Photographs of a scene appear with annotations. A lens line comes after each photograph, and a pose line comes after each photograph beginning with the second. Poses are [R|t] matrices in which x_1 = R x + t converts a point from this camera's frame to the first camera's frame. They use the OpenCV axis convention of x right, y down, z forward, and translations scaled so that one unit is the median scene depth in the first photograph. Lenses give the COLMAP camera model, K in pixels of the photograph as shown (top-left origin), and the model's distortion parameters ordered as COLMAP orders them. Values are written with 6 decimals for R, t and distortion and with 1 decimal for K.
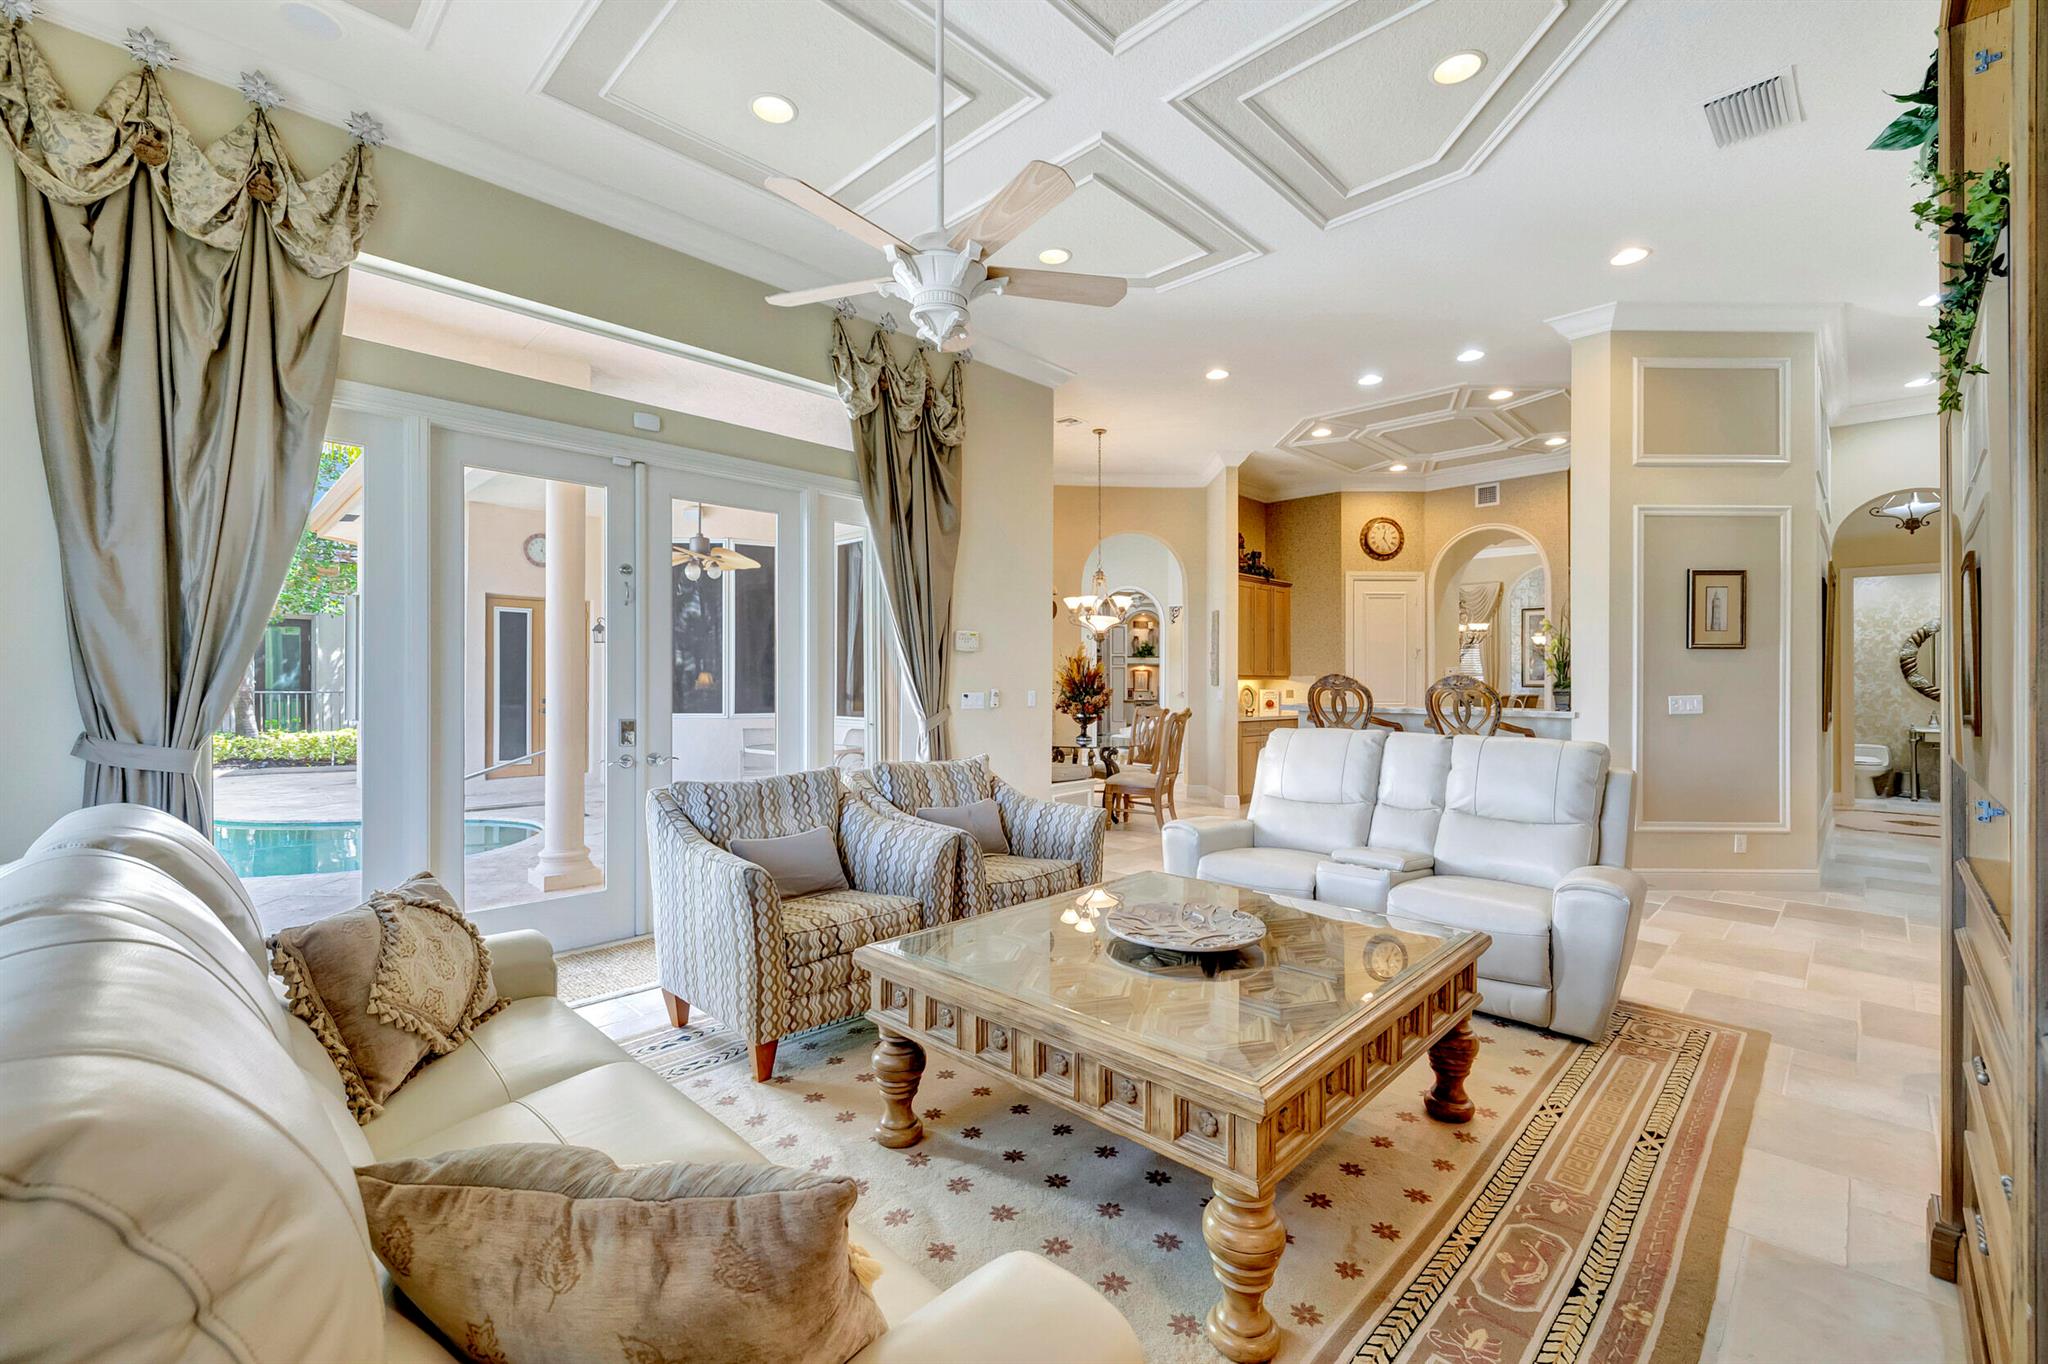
lens RADIAL K [[871.5, 0, 1008.3], [0, 871.5, 679.3], [0, 0, 1]] dist [0.002603, 0.000425]
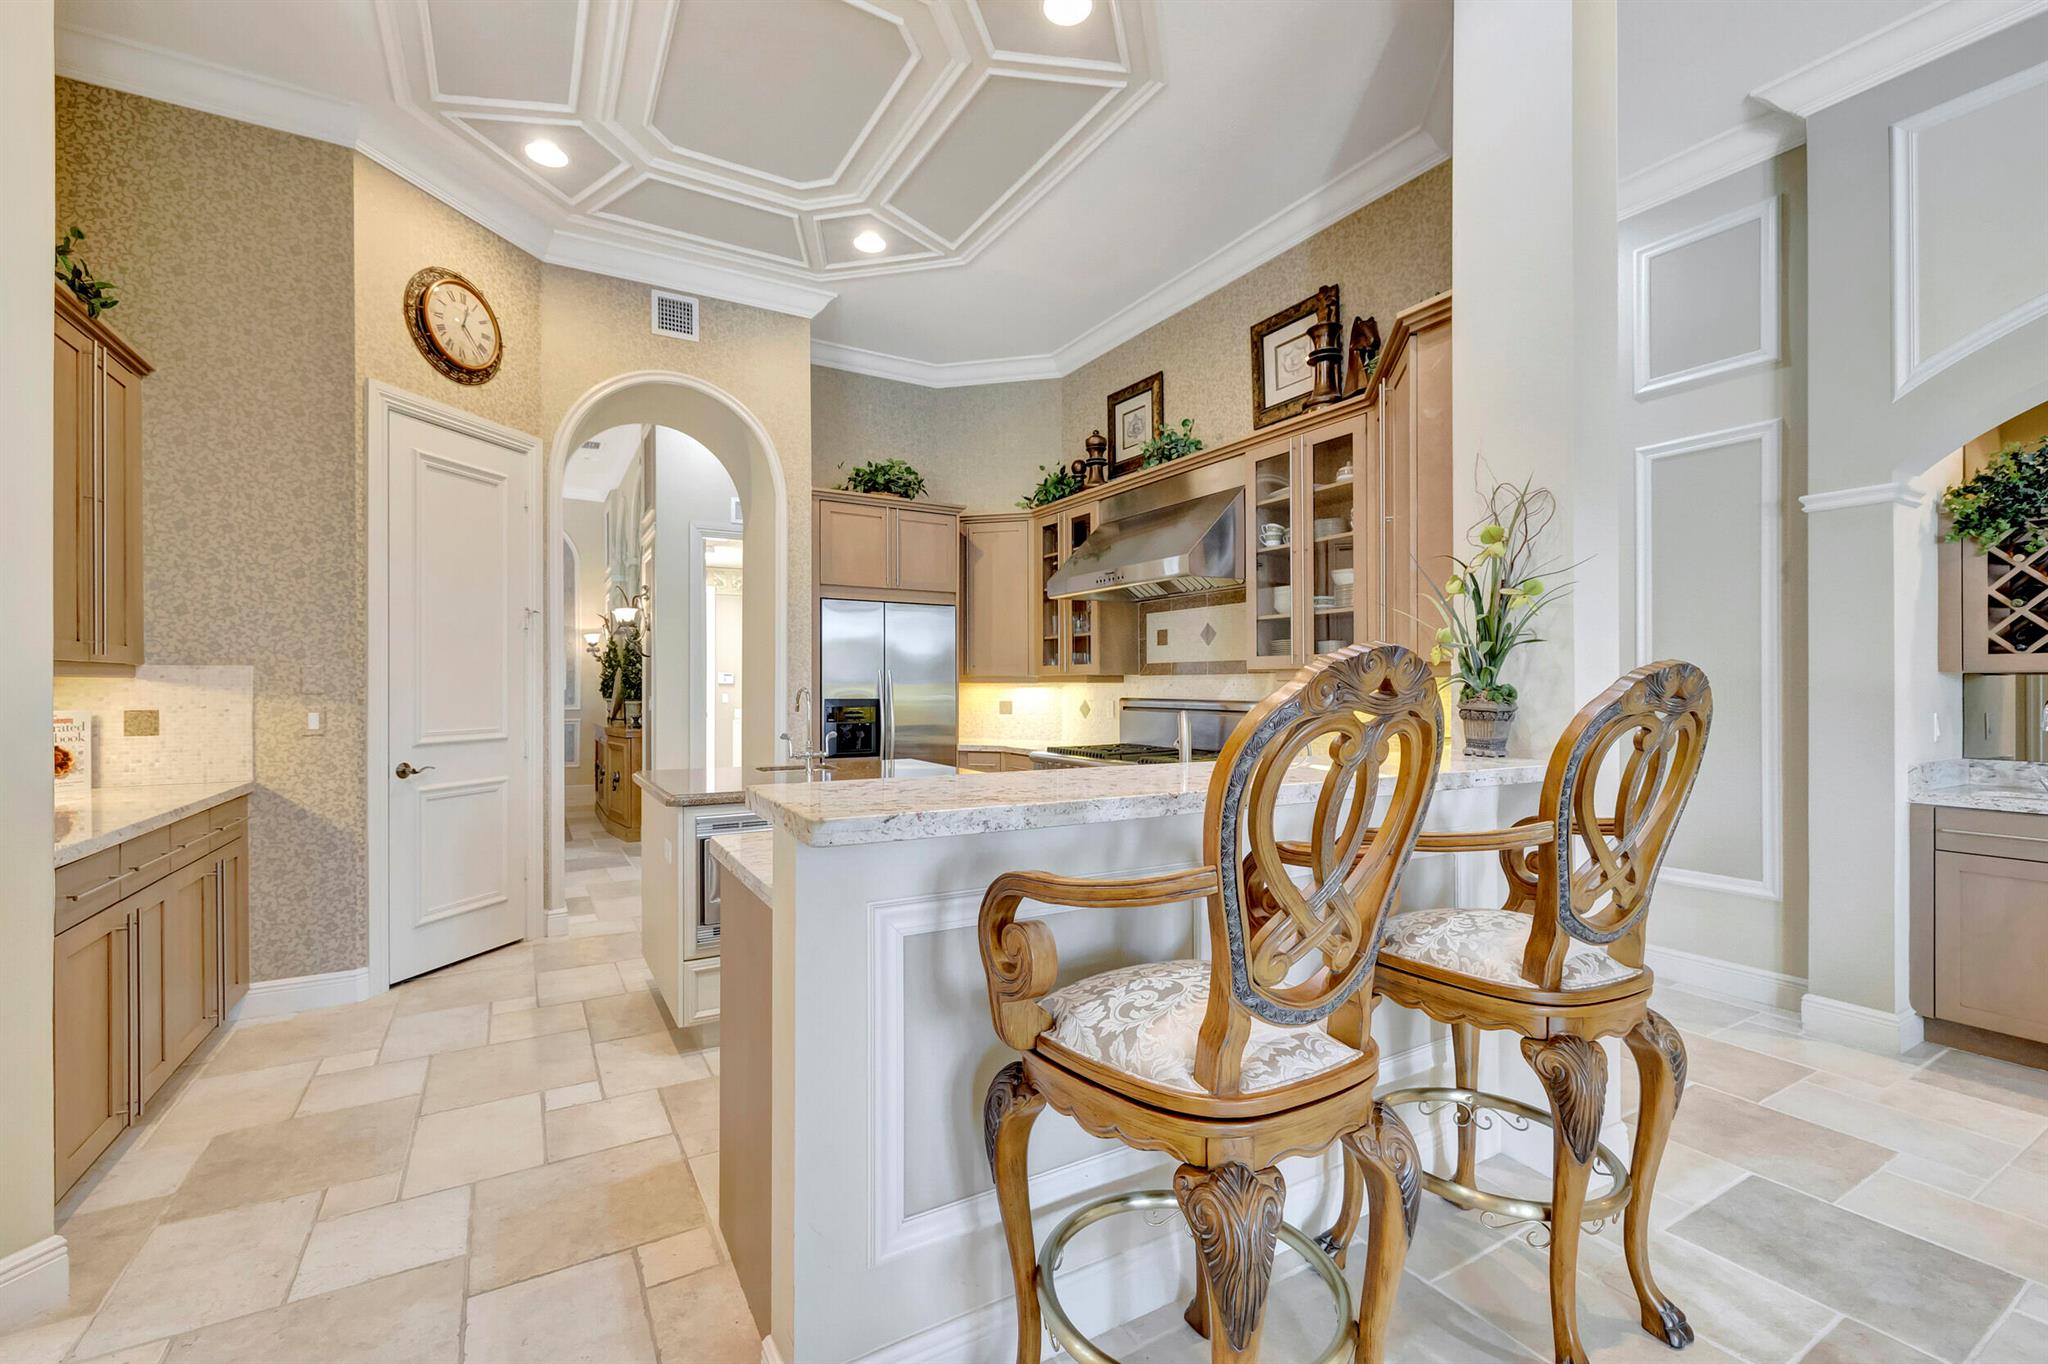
lens RADIAL K [[855.8, 0, 1014.0], [0, 855.8, 684.9], [0, 0, 1]] dist [0.000592, -0.000187]
pose [[0.253190, -0.002551, 0.967413, 0.113252], [-0.003804, 0.999986, 0.003632, 0.001203], [-0.967409, -0.004599, 0.253177, 0.661760]]
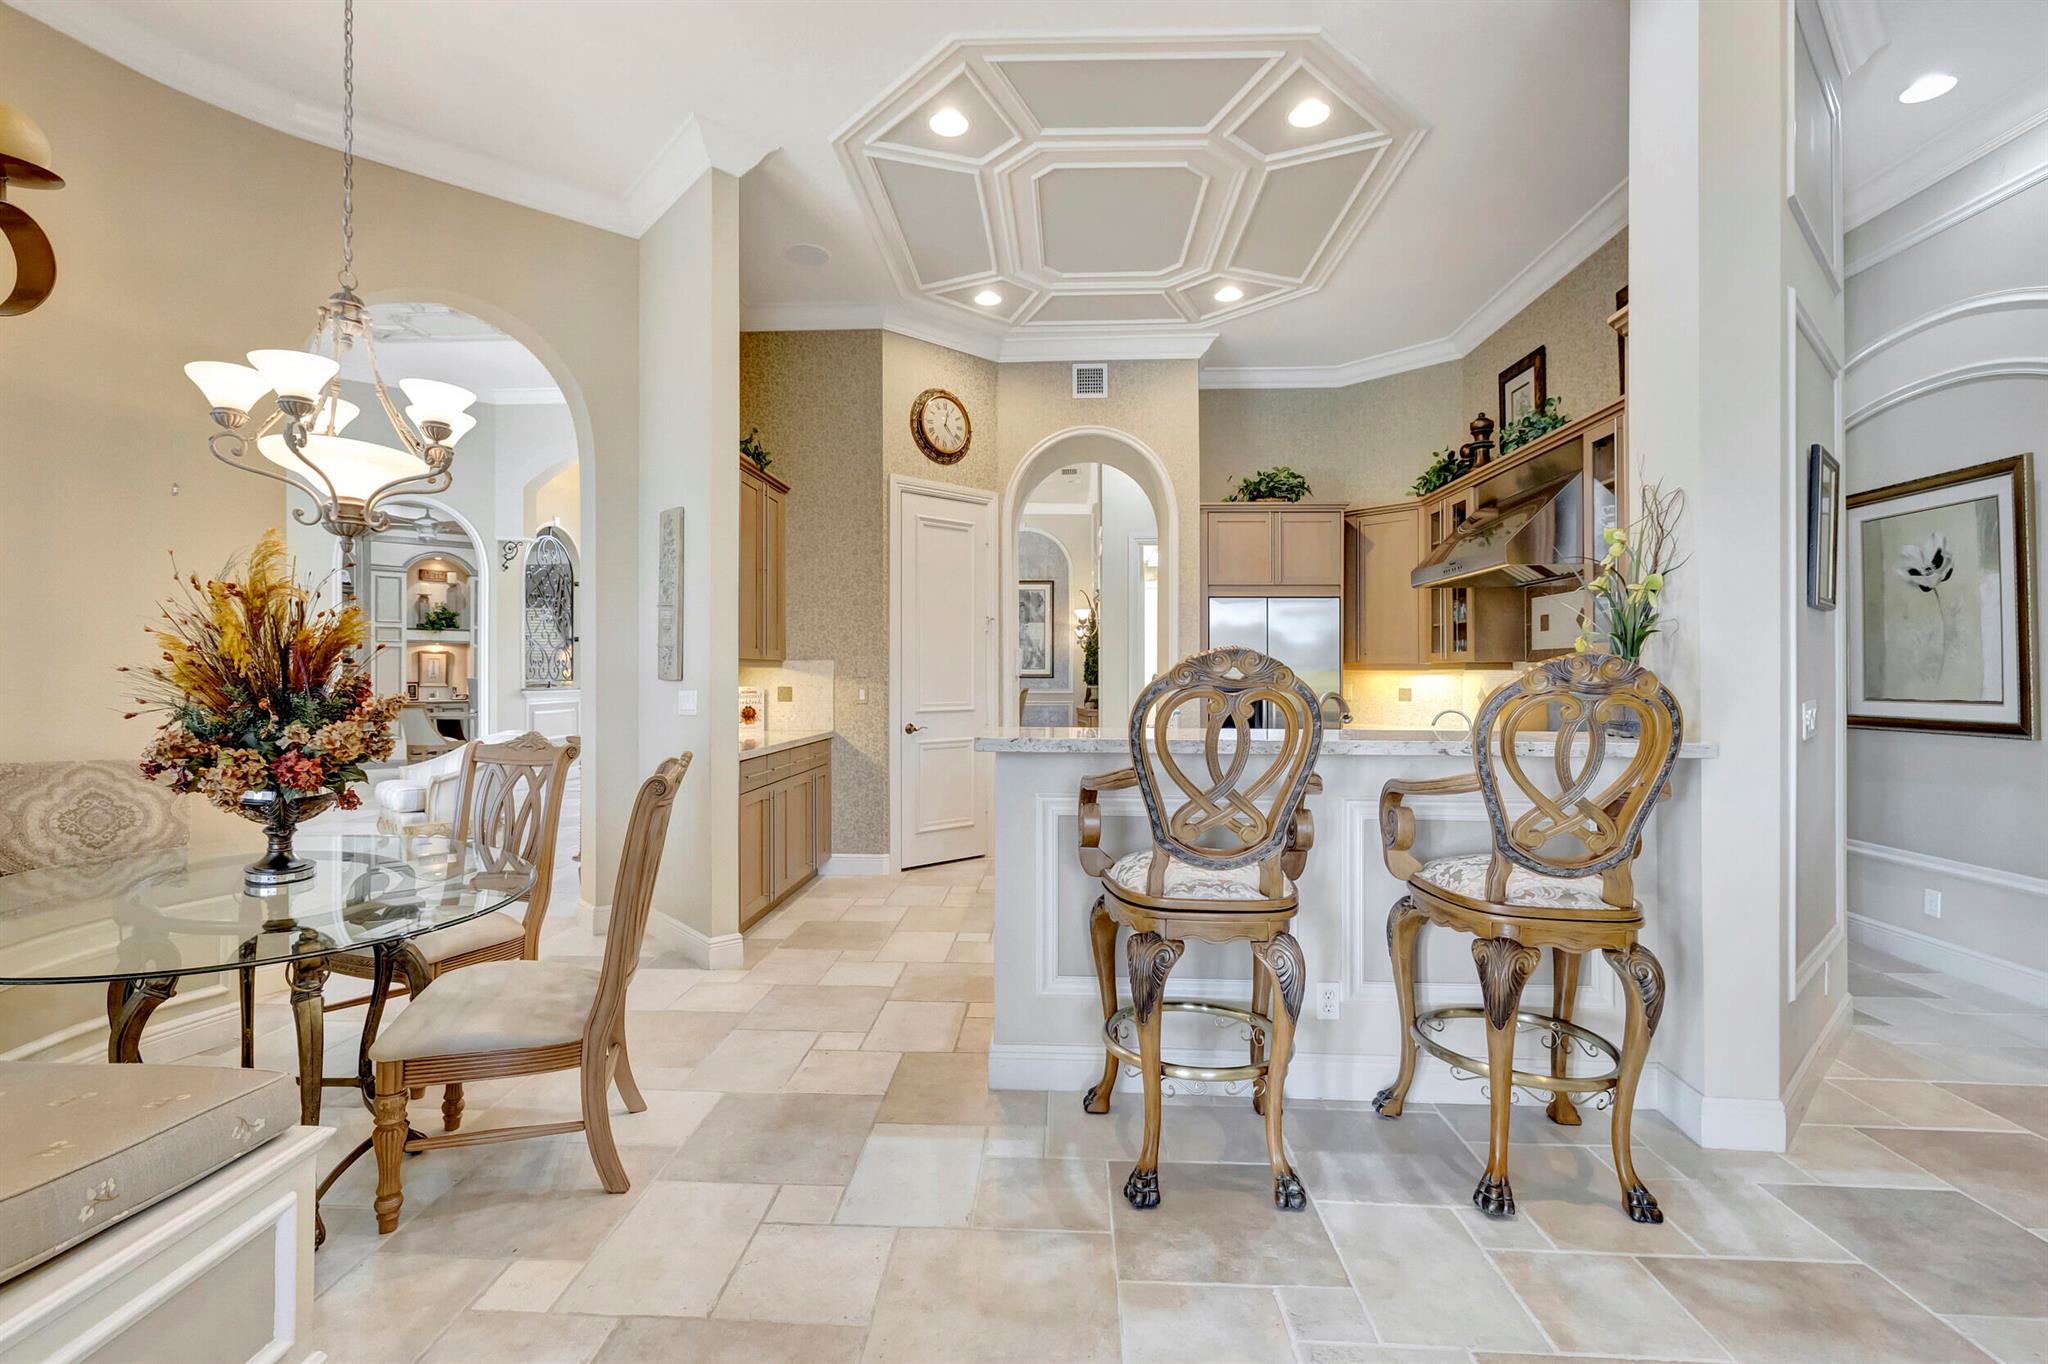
lens RADIAL K [[925.4, 0, 1027.3], [0, 925.4, 672.7], [0, 0, 1]] dist [-0.003033, -0.000125]
pose [[0.739950, -0.002293, 0.672658, 0.053677], [-0.001240, 0.999988, 0.004772, 0.000962], [-0.672661, -0.004365, 0.739938, 0.509388]]
